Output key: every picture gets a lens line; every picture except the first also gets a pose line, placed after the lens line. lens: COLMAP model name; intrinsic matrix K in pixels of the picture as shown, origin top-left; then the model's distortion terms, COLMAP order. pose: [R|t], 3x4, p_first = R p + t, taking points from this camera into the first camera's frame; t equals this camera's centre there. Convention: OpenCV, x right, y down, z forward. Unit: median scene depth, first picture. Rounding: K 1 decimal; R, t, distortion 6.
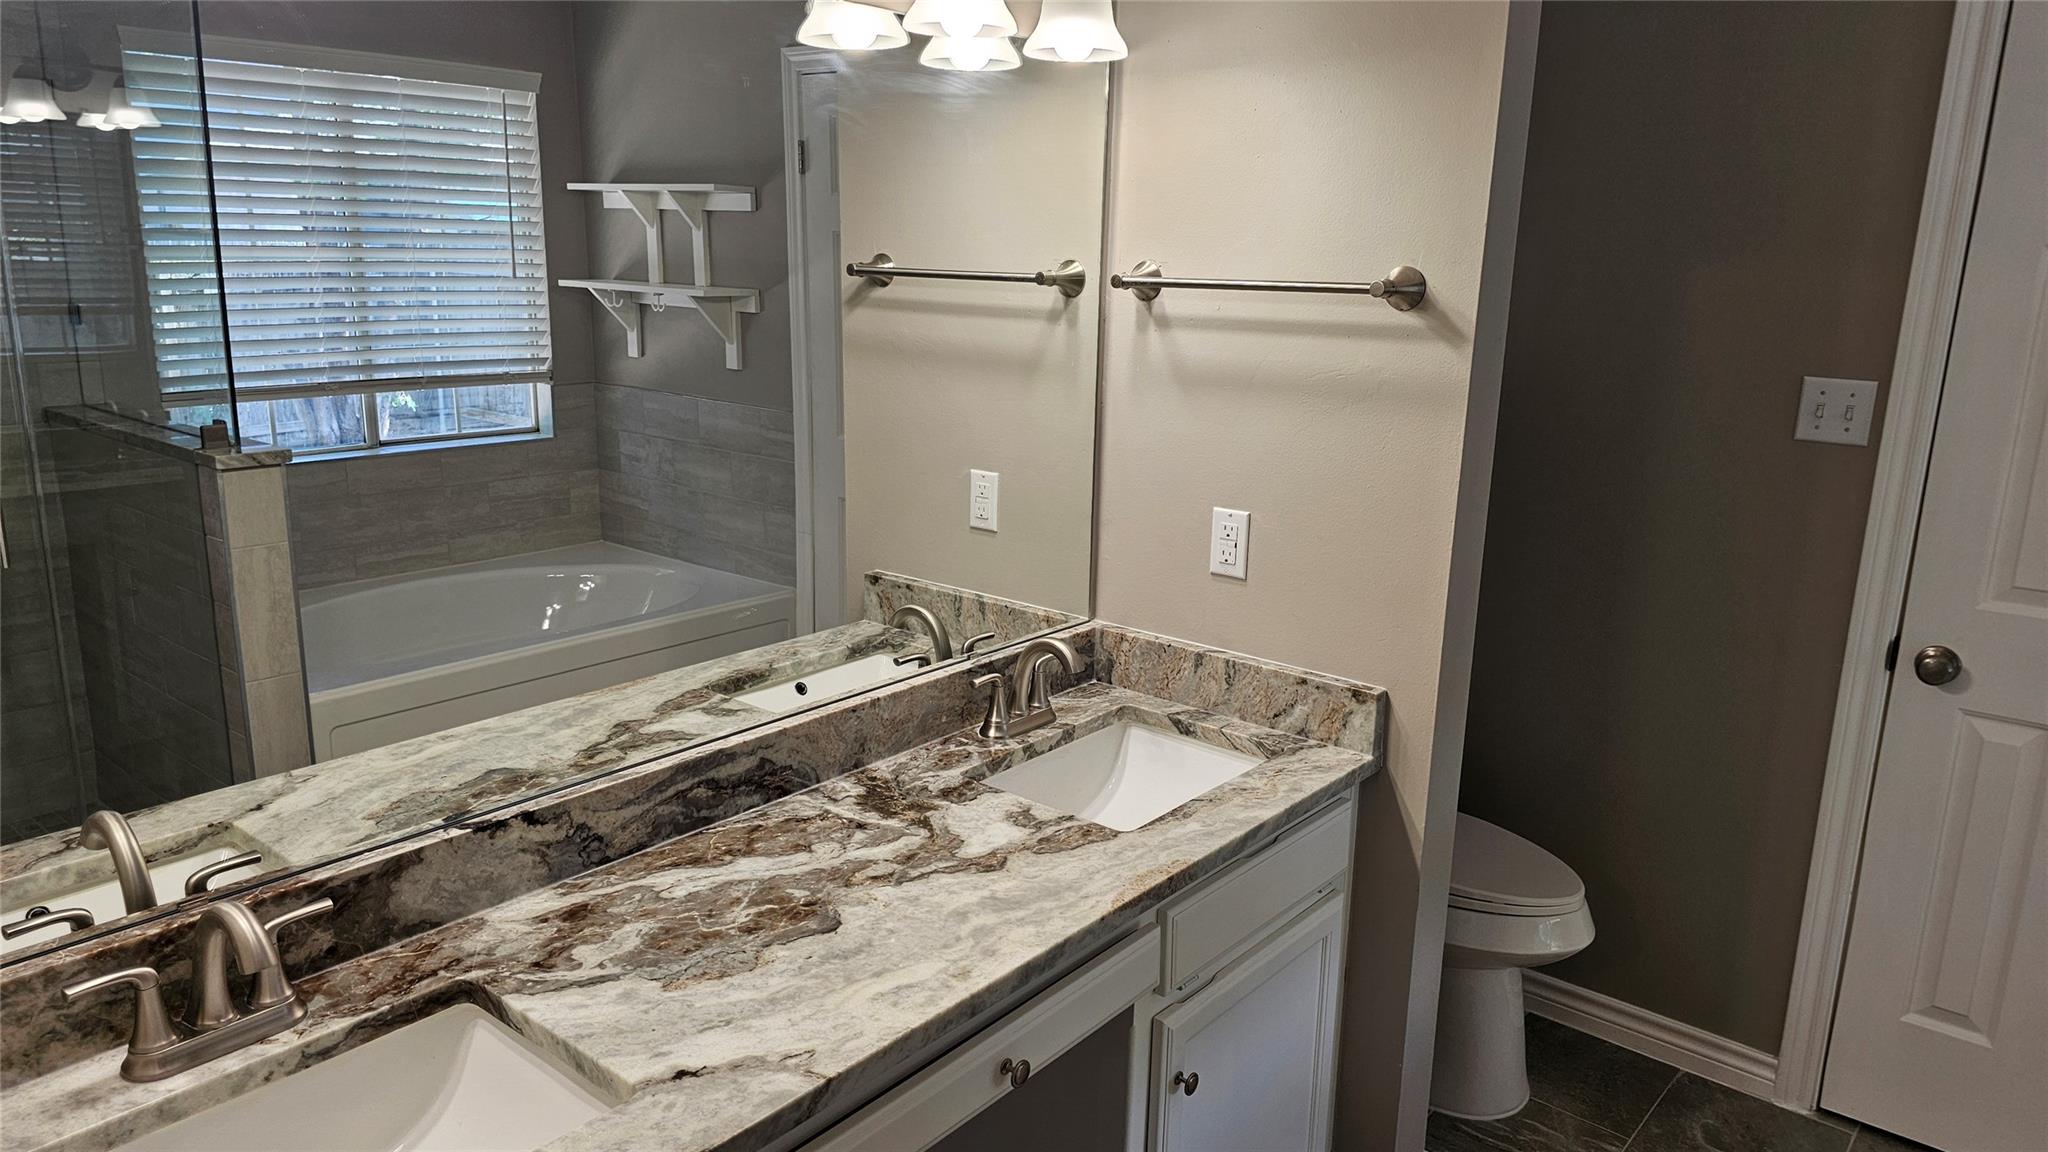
lens RADIAL K [[1360.9, 0, 1019.7], [0, 1360.9, 583.0], [0, 0, 1]] dist [0.102158, -0.120789]
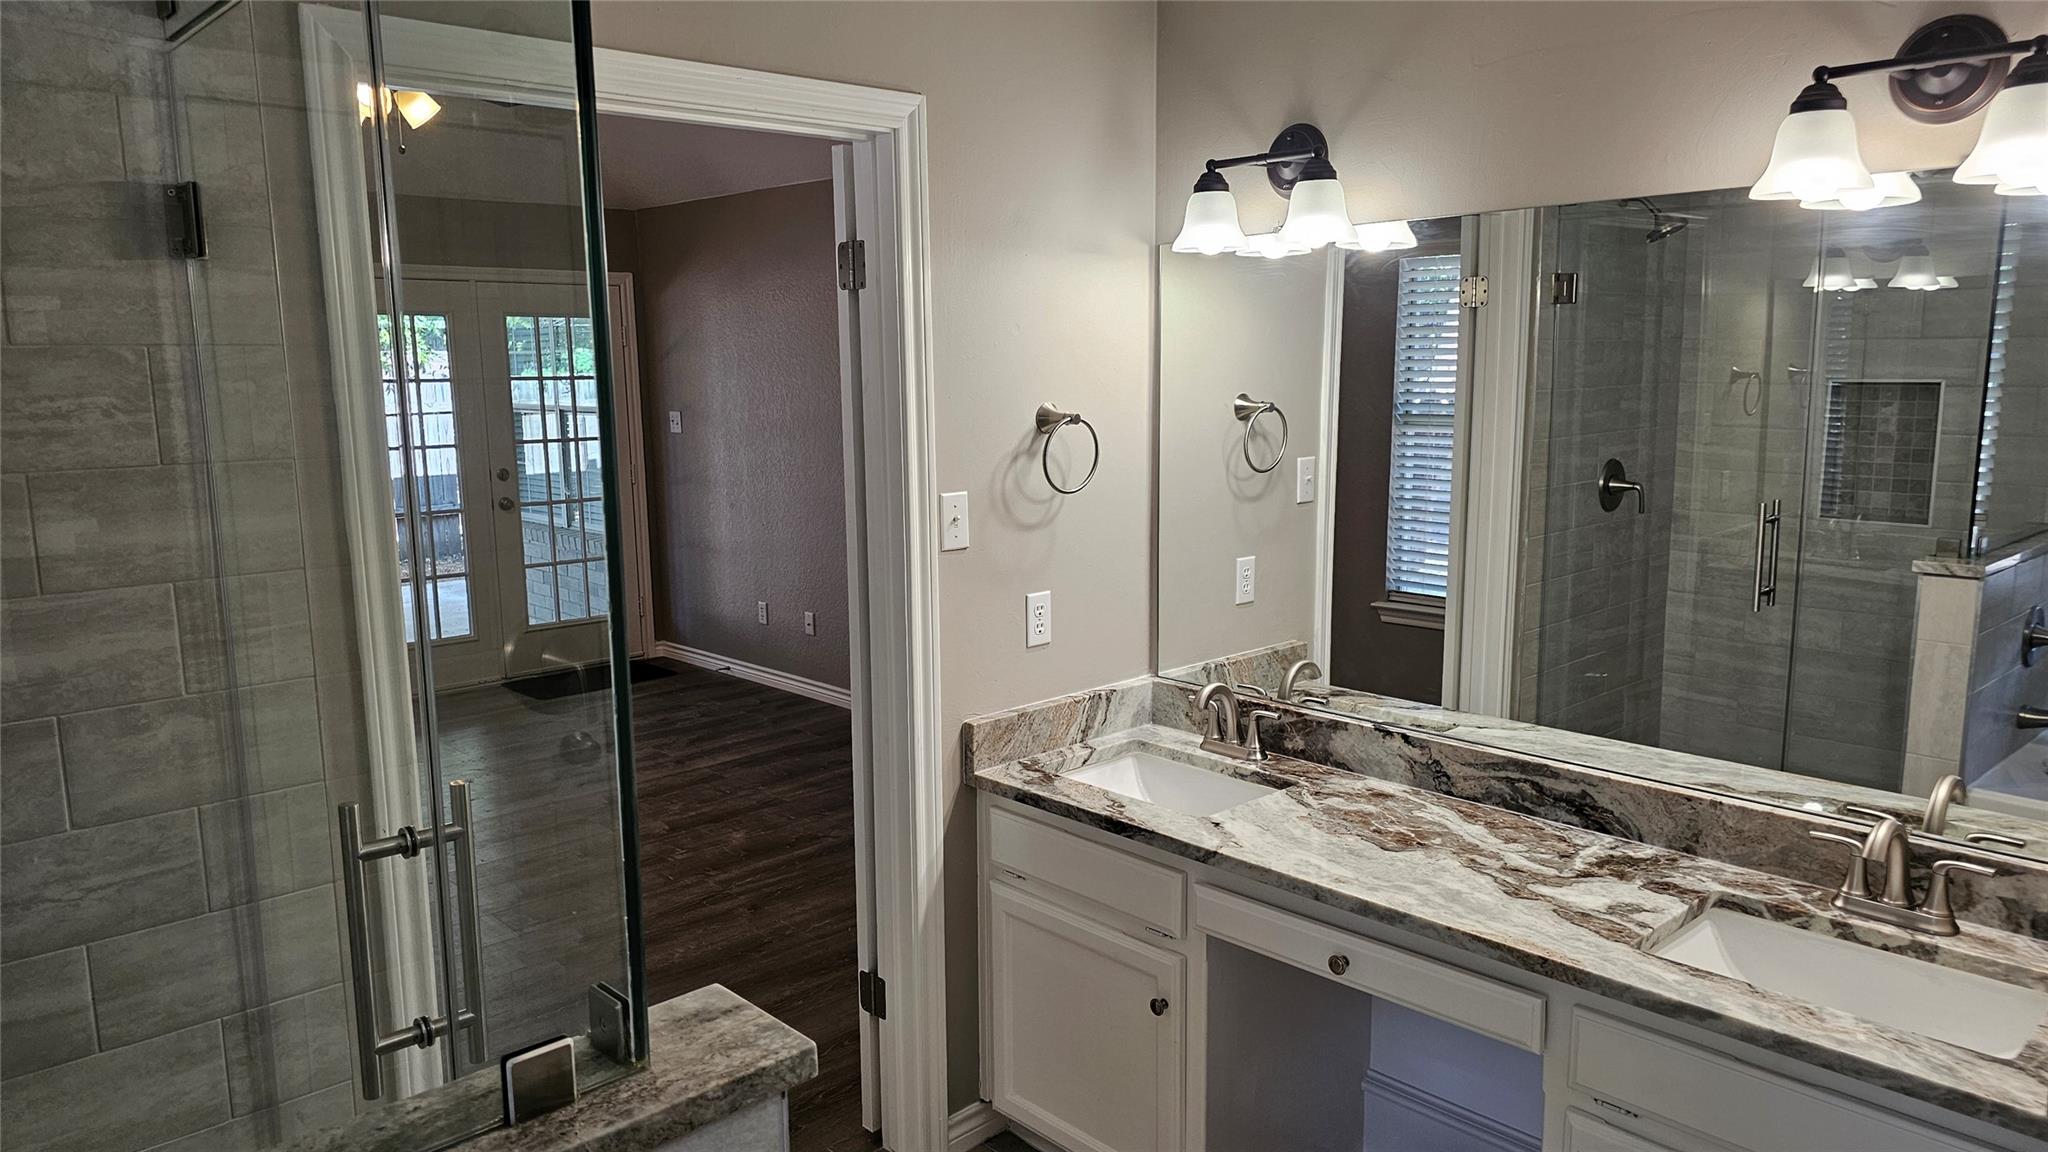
lens RADIAL K [[1366.5, 0, 994.5], [0, 1366.5, 595.6], [0, 0, 1]] dist [0.105250, -0.127733]
pose [[-0.123987, 0.153080, -0.980405, 1.160890], [-0.228147, 0.957161, 0.178304, -0.155470], [0.965700, 0.245783, -0.083751, 0.565195]]
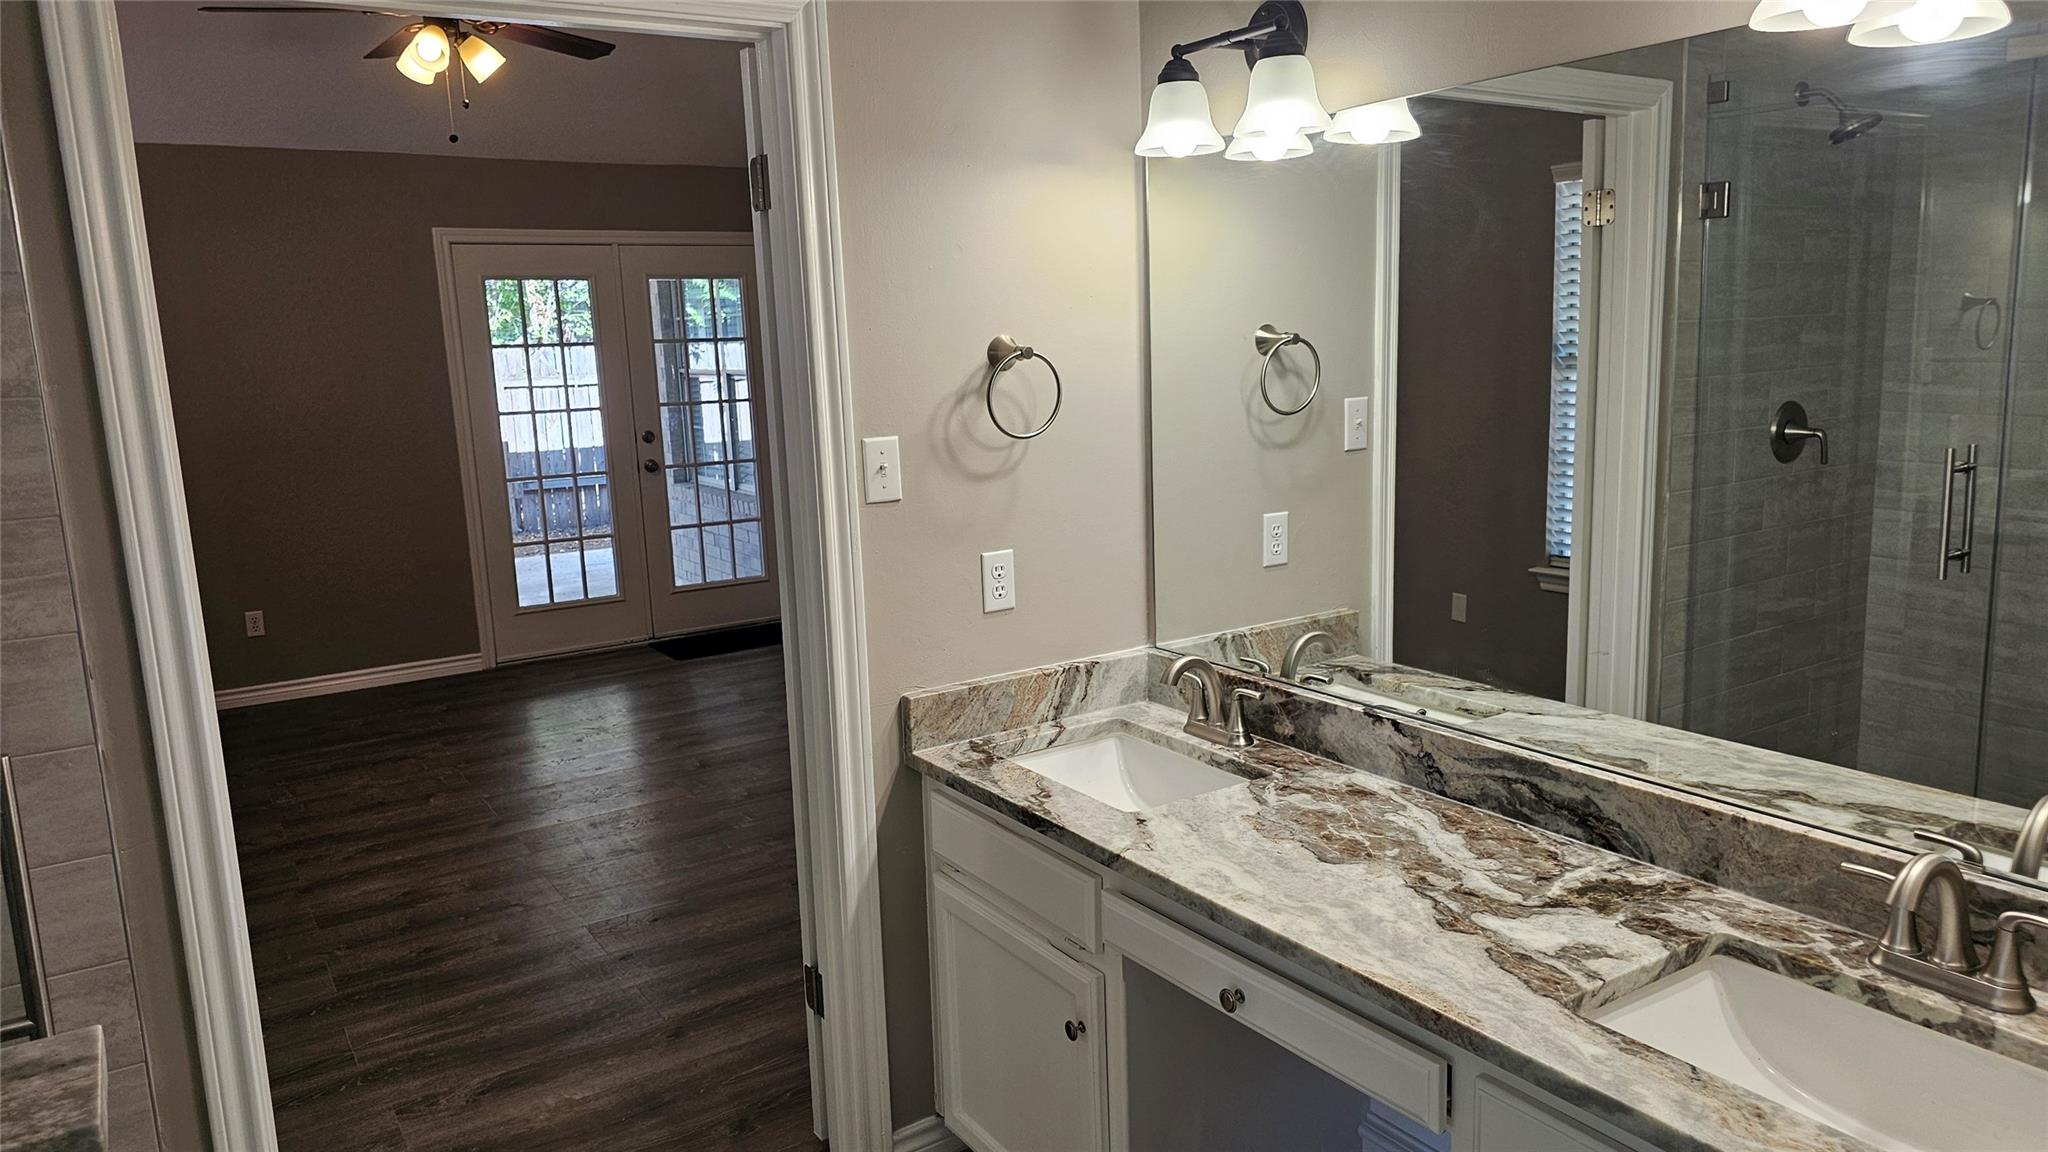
lens RADIAL K [[1360.9, 0, 1019.7], [0, 1360.9, 583.0], [0, 0, 1]] dist [0.102158, -0.120789]
pose [[-0.281653, 0.166411, -0.944976, 0.919186], [-0.201433, 0.952645, 0.227799, -0.181039], [0.938134, 0.254510, -0.234795, 0.844645]]
